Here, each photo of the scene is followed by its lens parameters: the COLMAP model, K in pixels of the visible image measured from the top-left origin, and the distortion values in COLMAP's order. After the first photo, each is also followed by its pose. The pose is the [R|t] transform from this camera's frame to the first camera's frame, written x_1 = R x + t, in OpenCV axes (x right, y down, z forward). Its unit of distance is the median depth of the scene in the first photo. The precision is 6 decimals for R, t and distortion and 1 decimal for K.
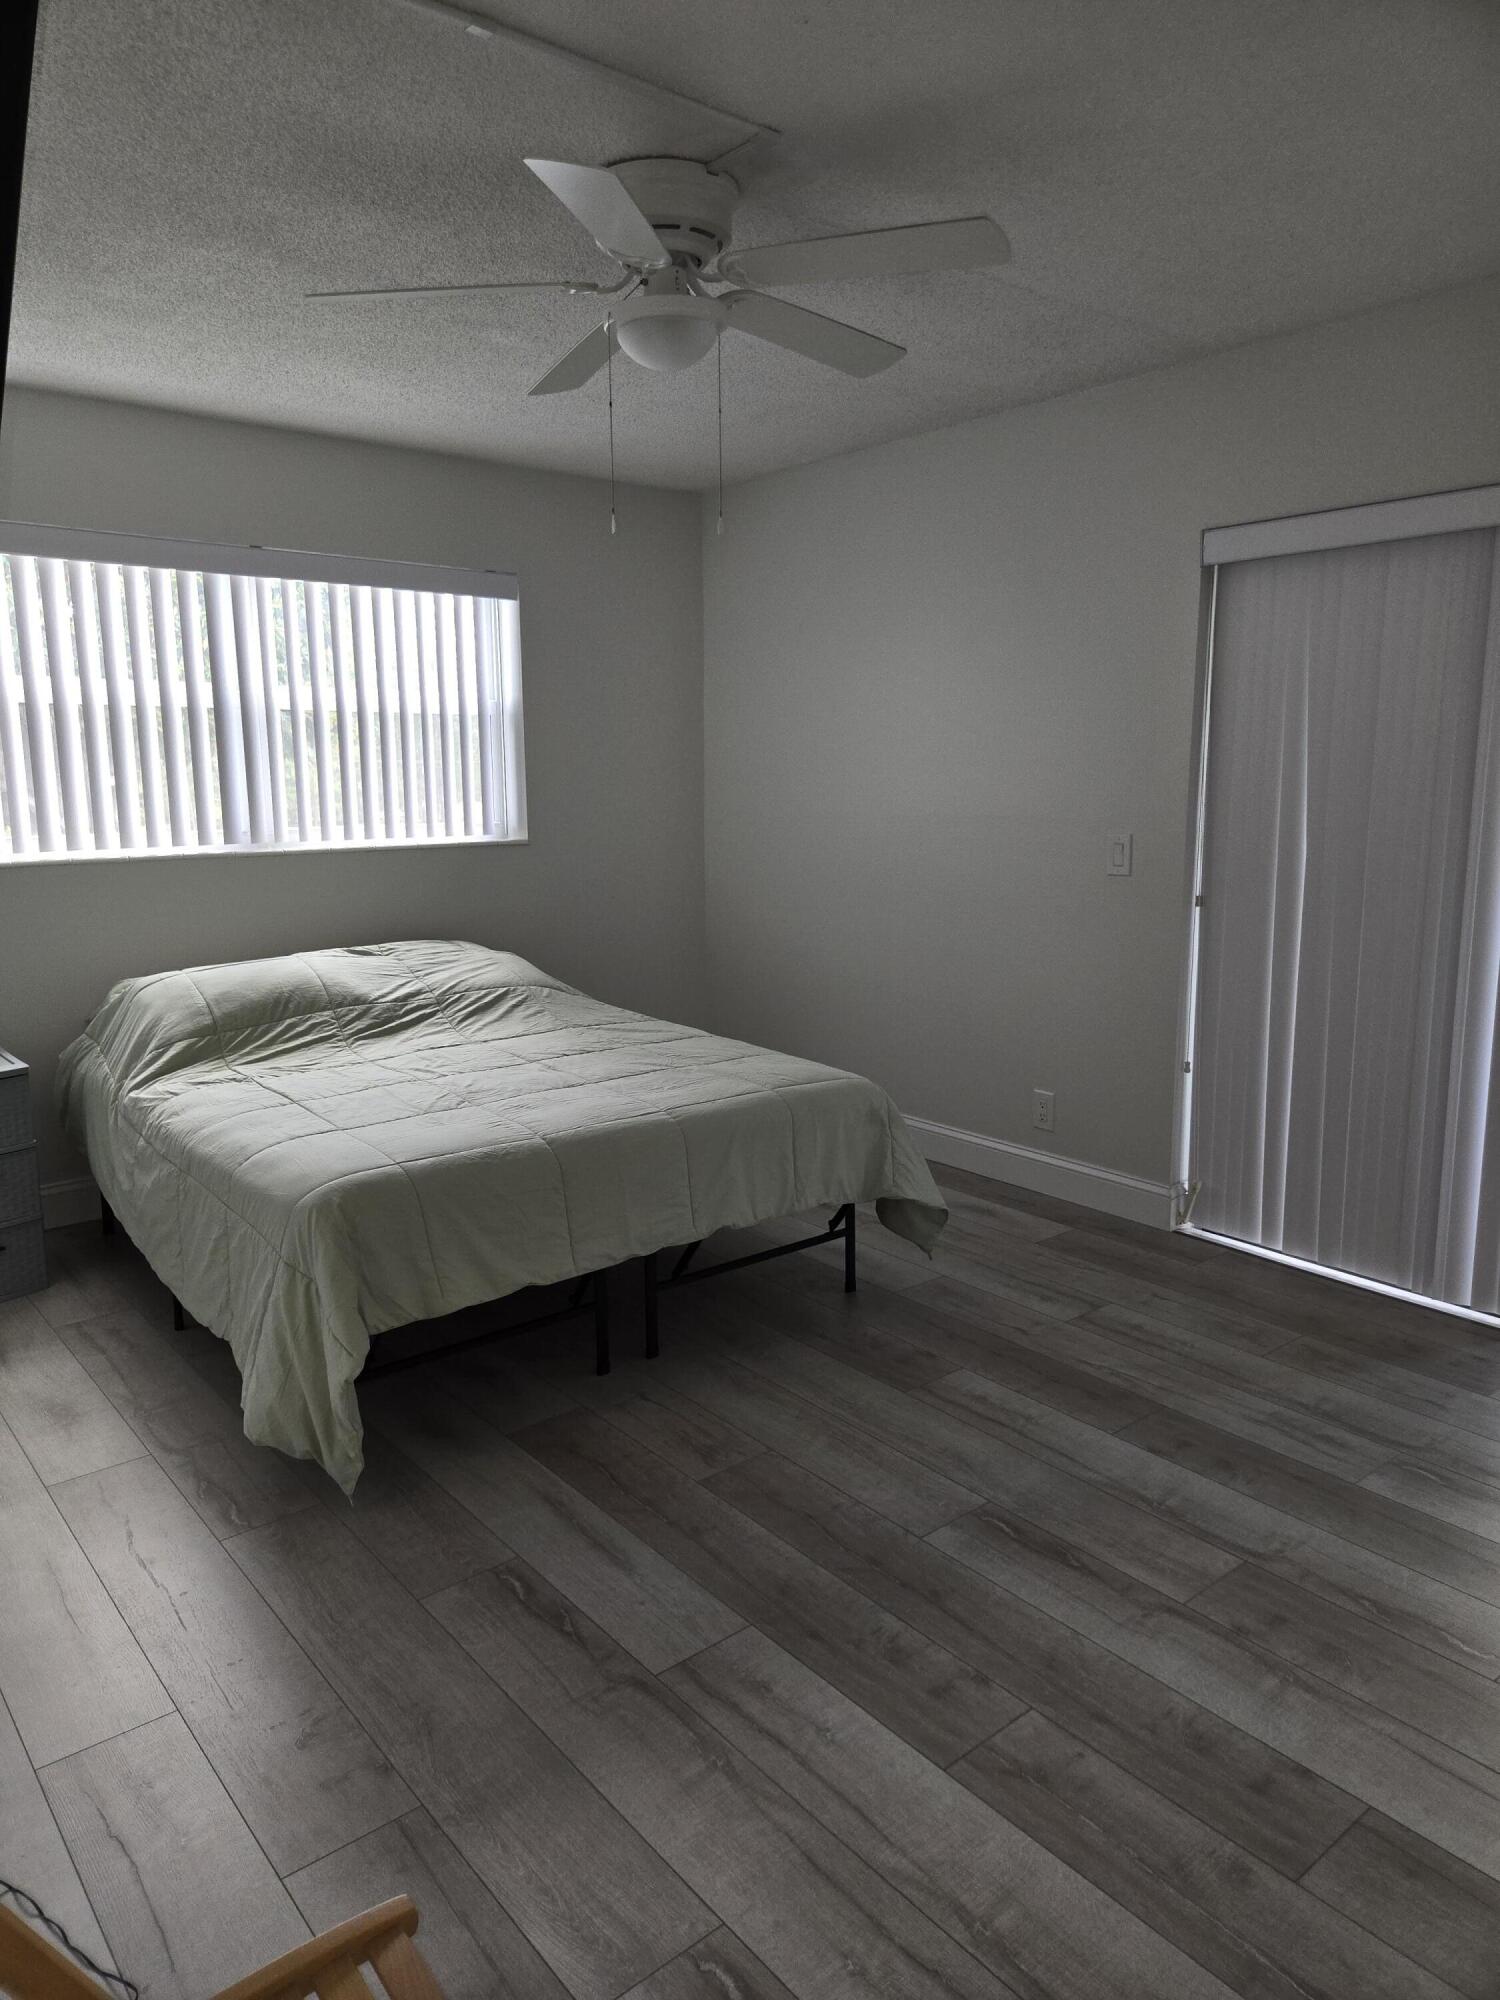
lens RADIAL K [[1329.1, 0, 746.3], [0, 1329.1, 975.9], [0, 0, 1]] dist [0.070686, -0.064829]
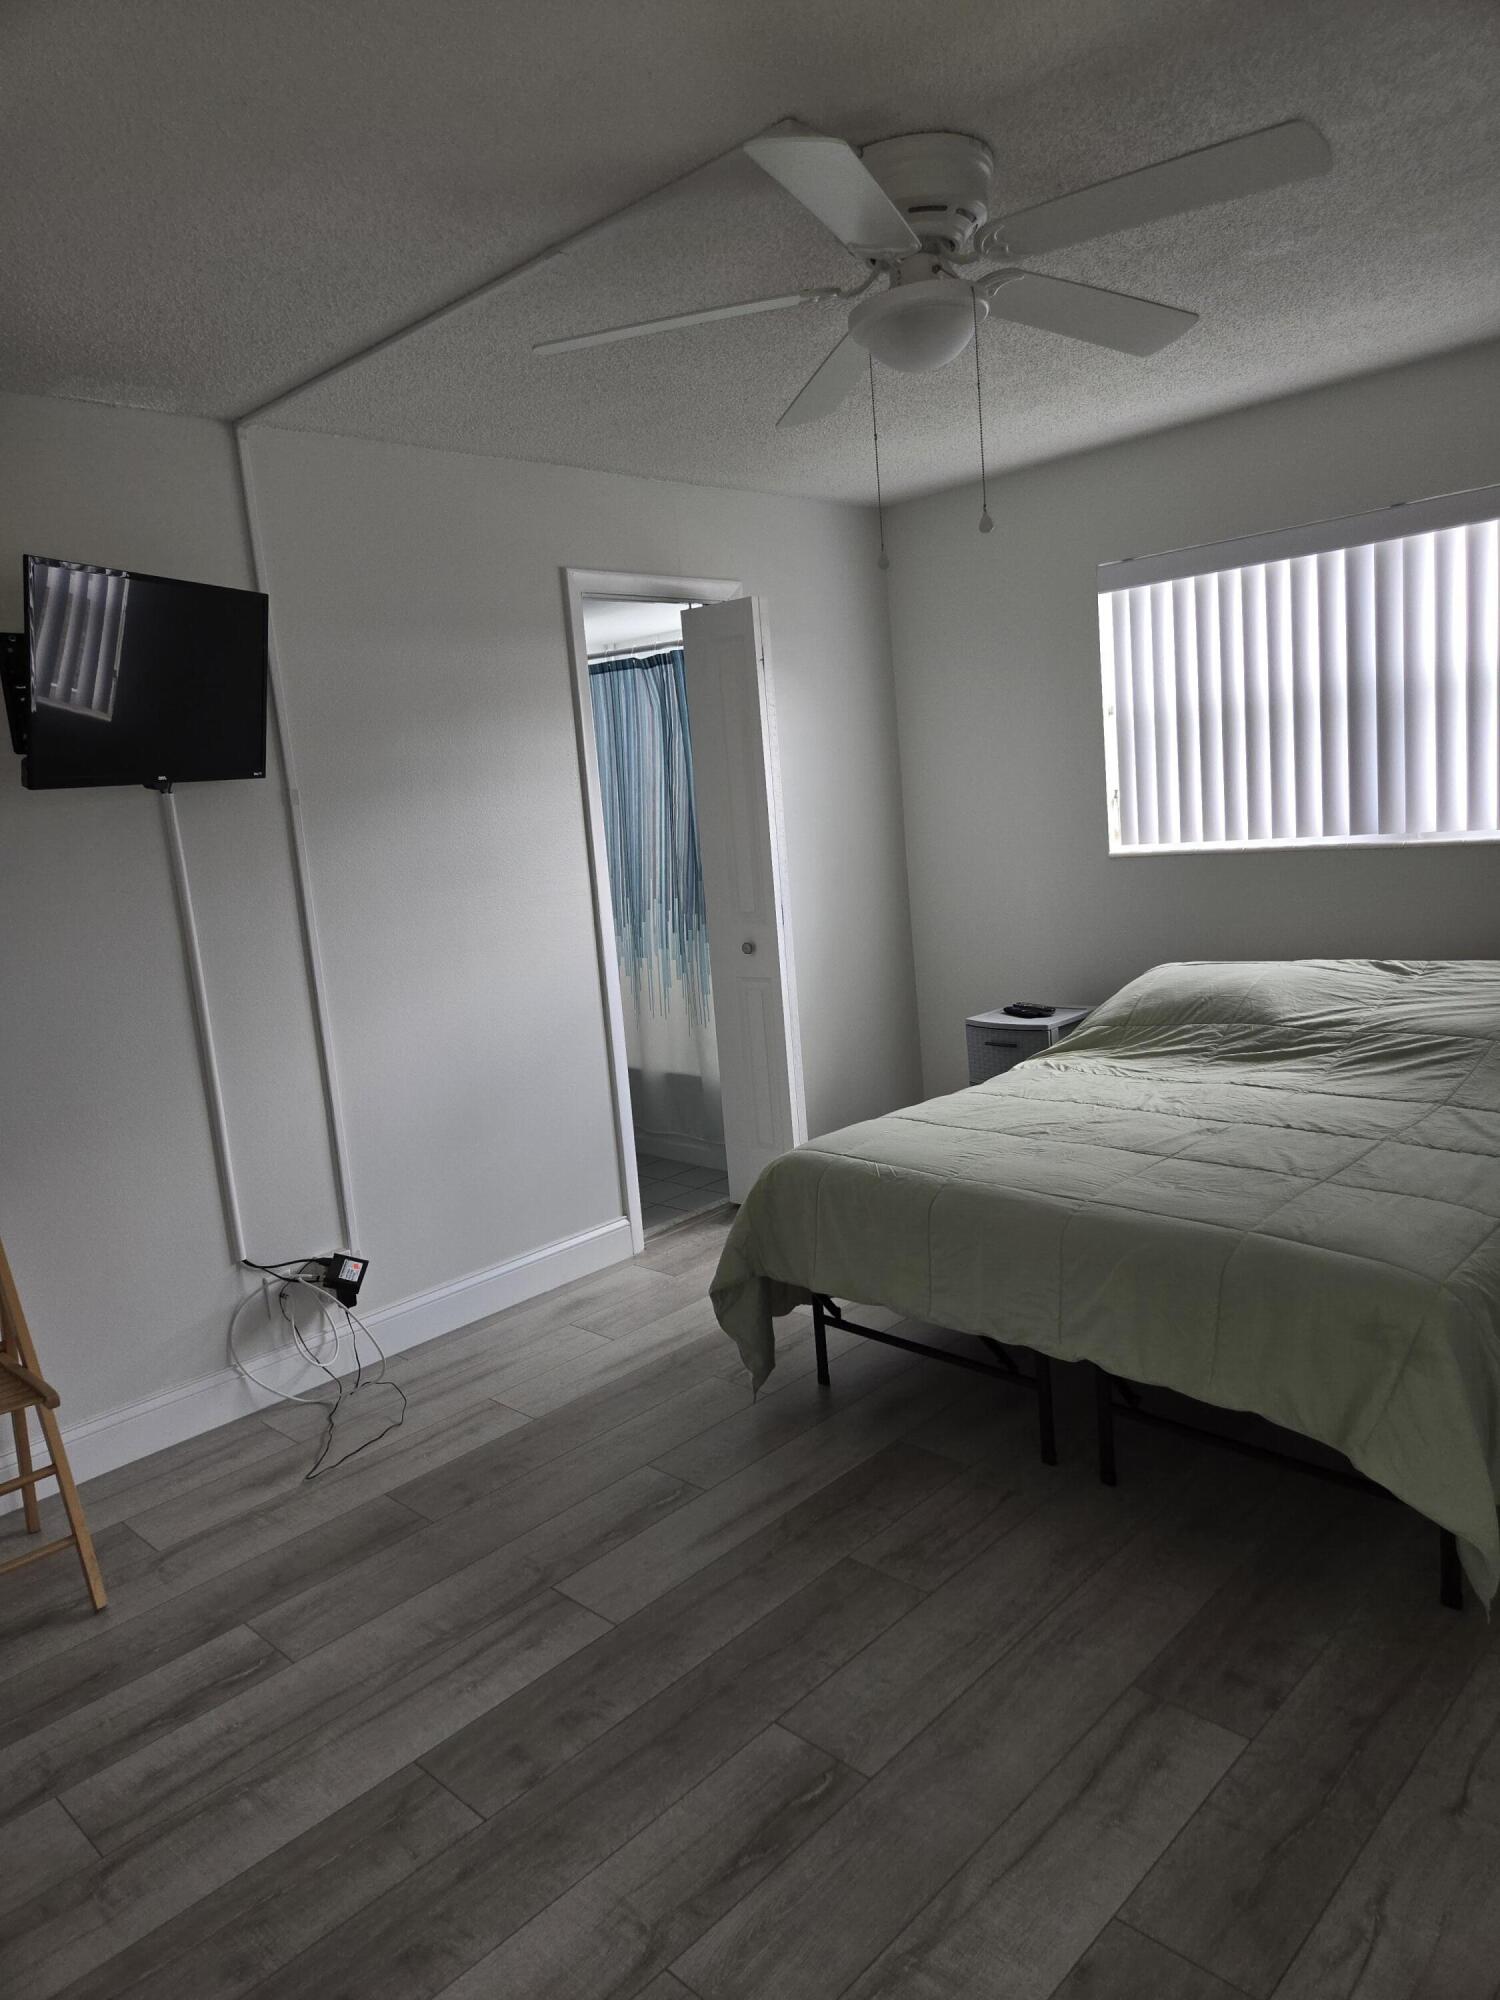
lens RADIAL K [[1329.1, 0, 746.3], [0, 1329.1, 975.9], [0, 0, 1]] dist [0.070686, -0.064829]
pose [[0.111200, 0.136889, -0.984325, 0.912911], [-0.067596, 0.989216, 0.129932, -0.169779], [0.991496, 0.052088, 0.119254, 0.846509]]
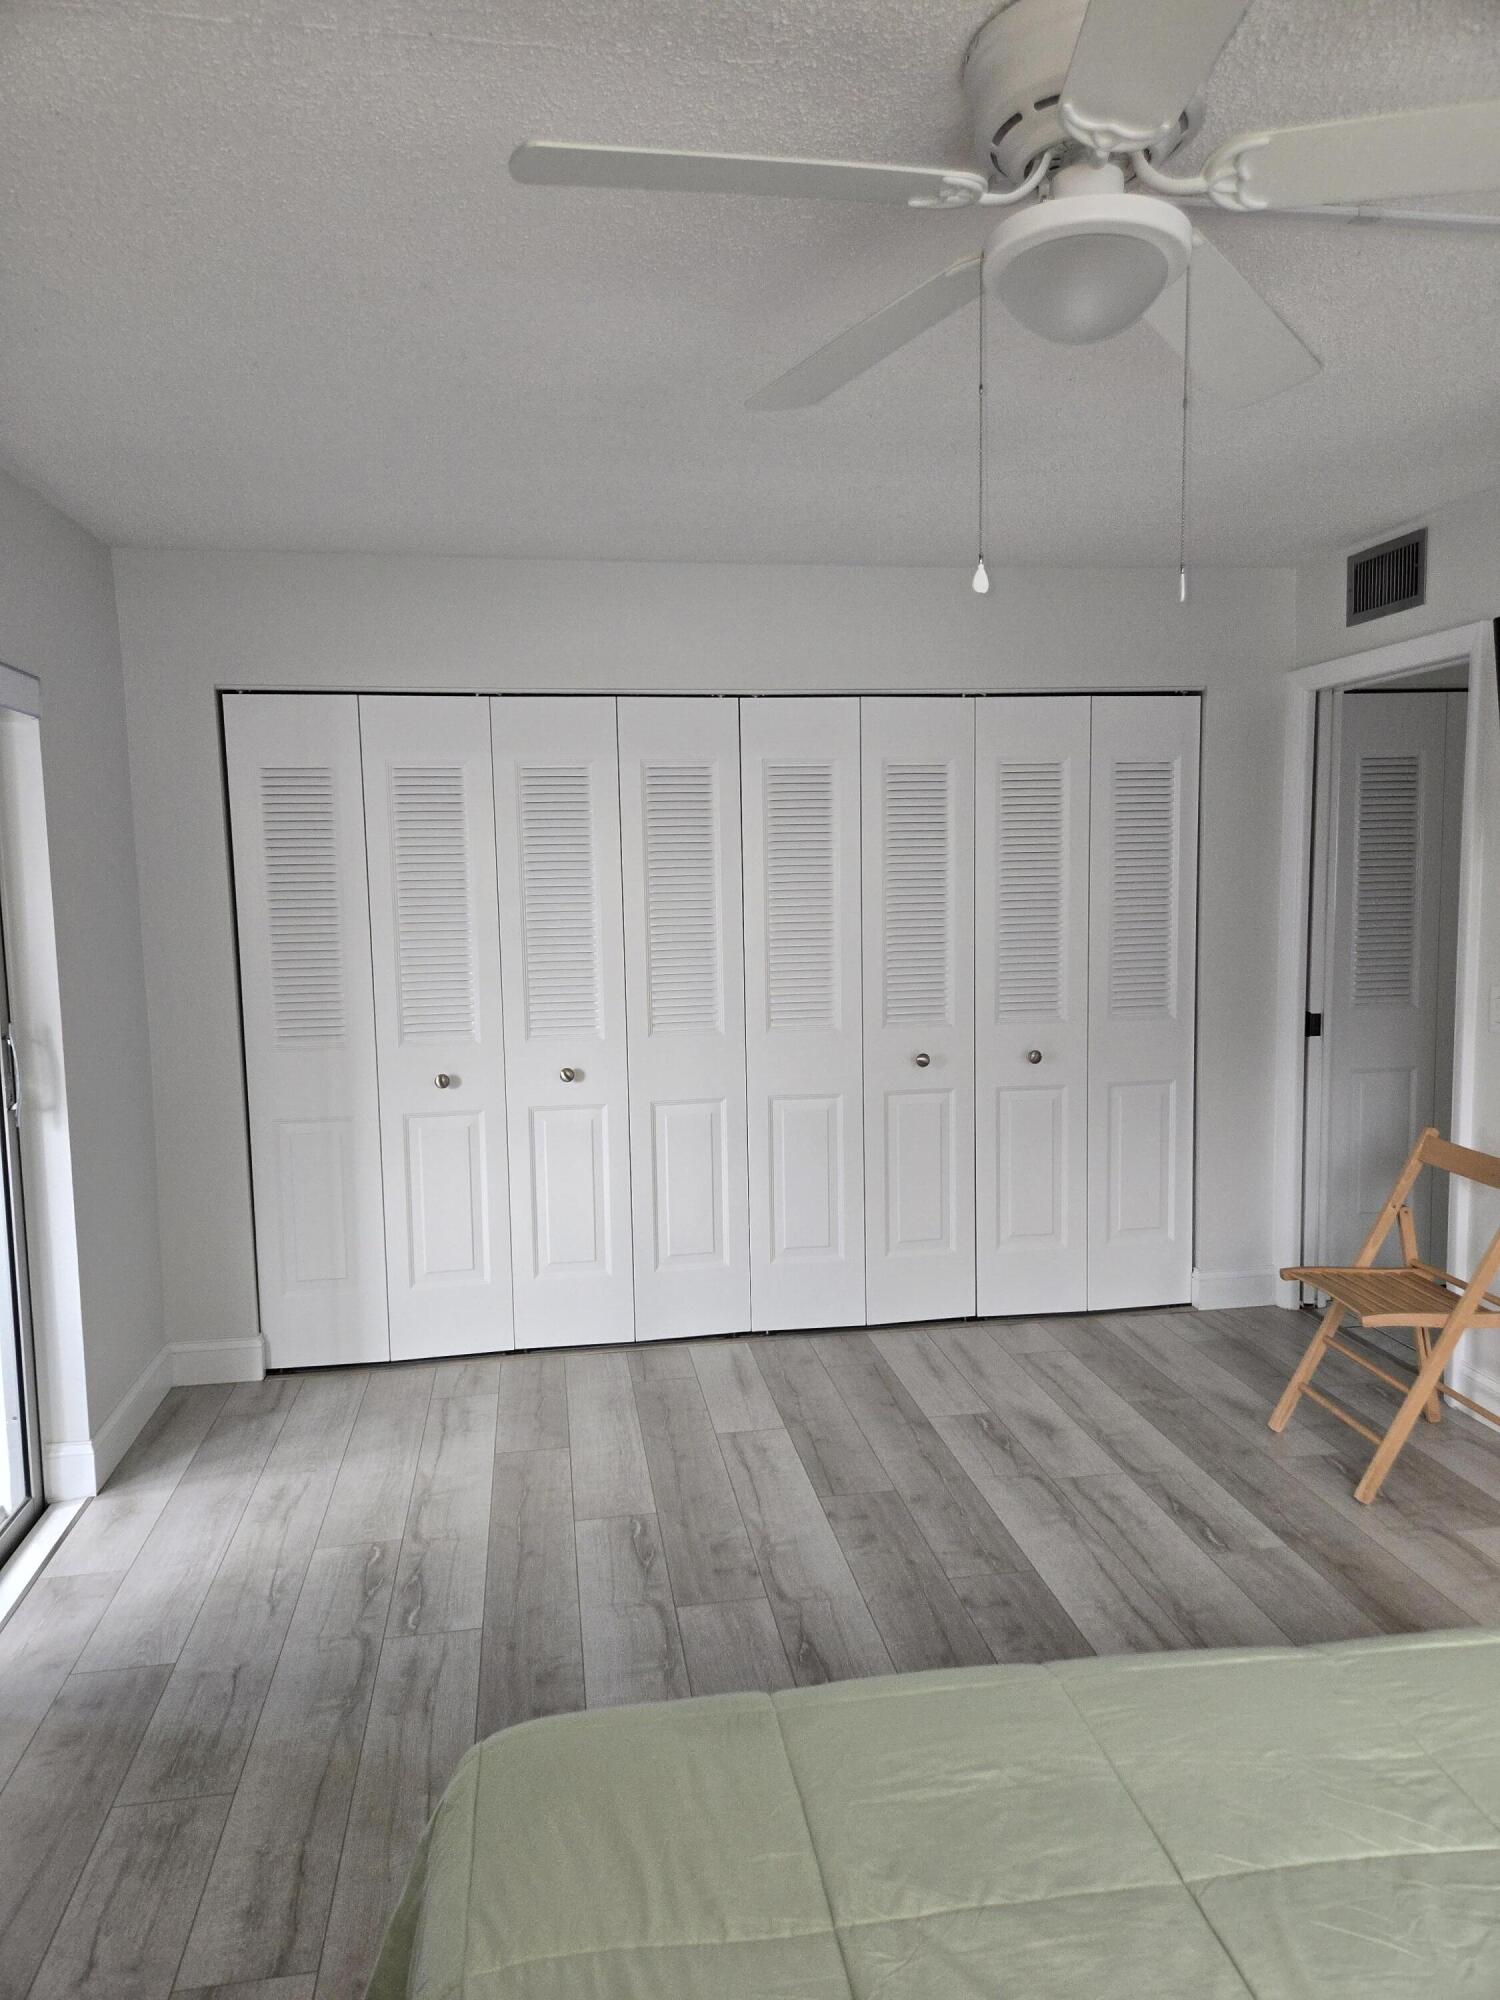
lens RADIAL K [[1329.1, 0, 746.3], [0, 1329.1, 975.9], [0, 0, 1]] dist [0.070686, -0.064829]
pose [[-0.860906, -0.013226, 0.508592, -0.263400], [0.105218, 0.973422, 0.203418, -0.323638], [-0.497765, 0.228637, -0.836633, 1.759960]]
